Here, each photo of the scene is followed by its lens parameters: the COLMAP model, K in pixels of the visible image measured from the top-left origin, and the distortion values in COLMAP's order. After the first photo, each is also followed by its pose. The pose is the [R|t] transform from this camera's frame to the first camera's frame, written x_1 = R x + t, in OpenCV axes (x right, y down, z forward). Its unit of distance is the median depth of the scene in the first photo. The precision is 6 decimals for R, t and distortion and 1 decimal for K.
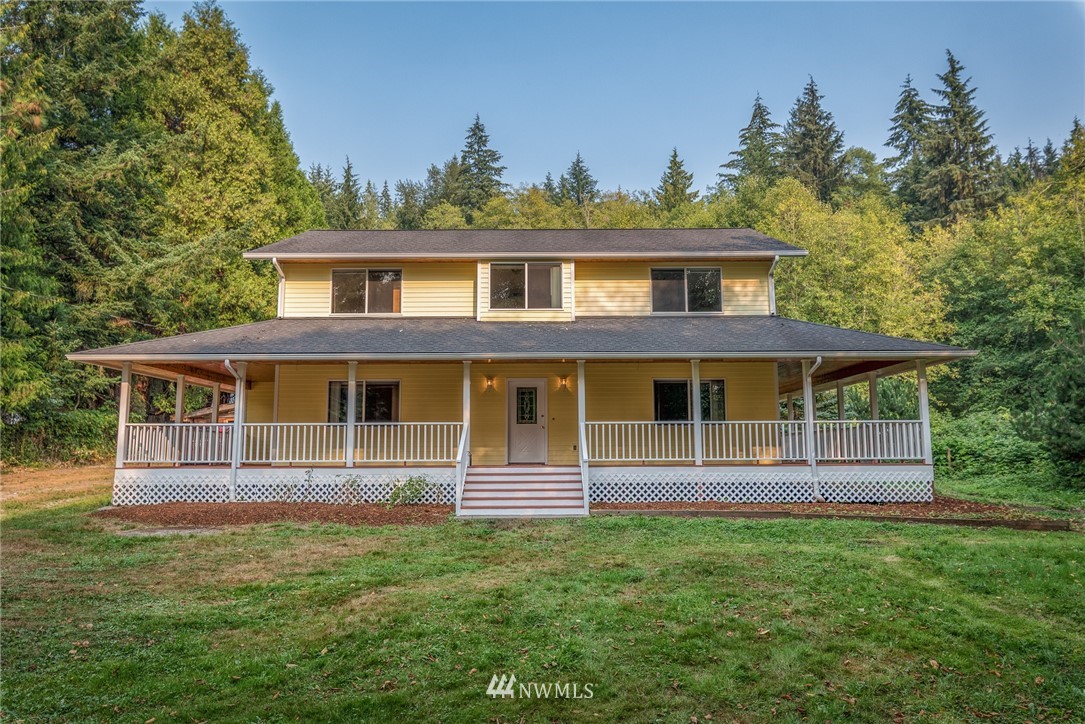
lens RADIAL K [[774.6, 0, 543.4], [0, 774.6, 363.3], [0, 0, 1]] dist [0.000481, 0.002806]
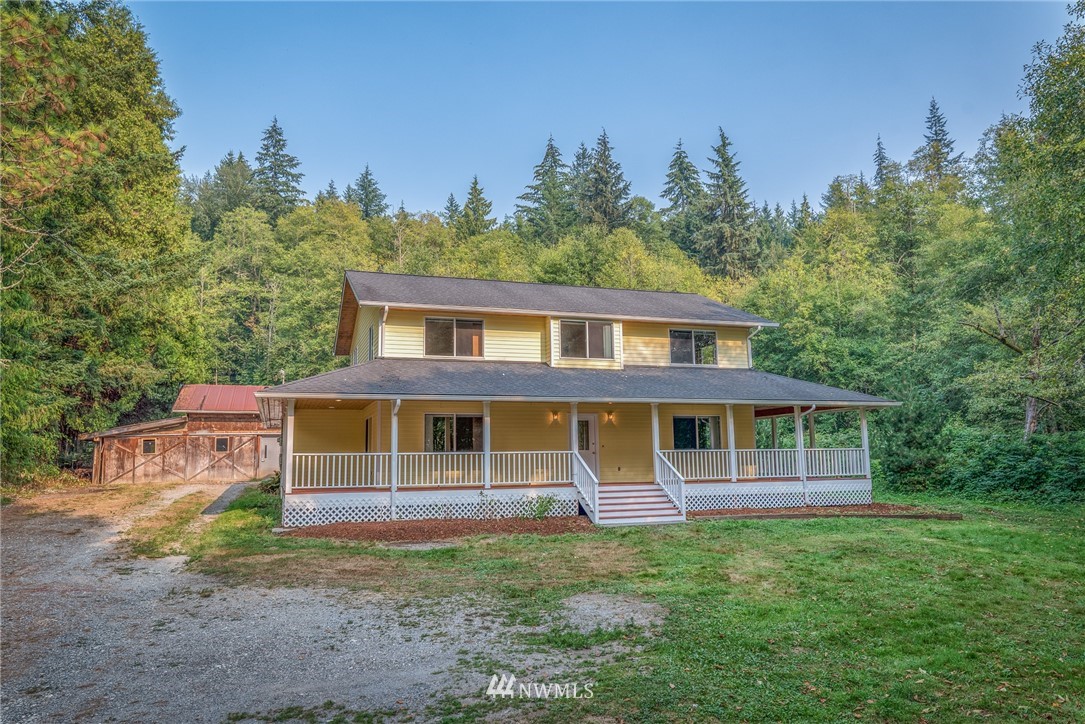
lens RADIAL K [[774.6, 0, 540.6], [0, 774.6, 361.8], [0, 0, 1]] dist [0.000481, 0.002806]
pose [[0.942626, 0.034134, 0.332100, -0.488037], [-0.029840, 0.999392, -0.018022, -0.038175], [-0.332513, 0.007079, 0.943072, -0.148166]]
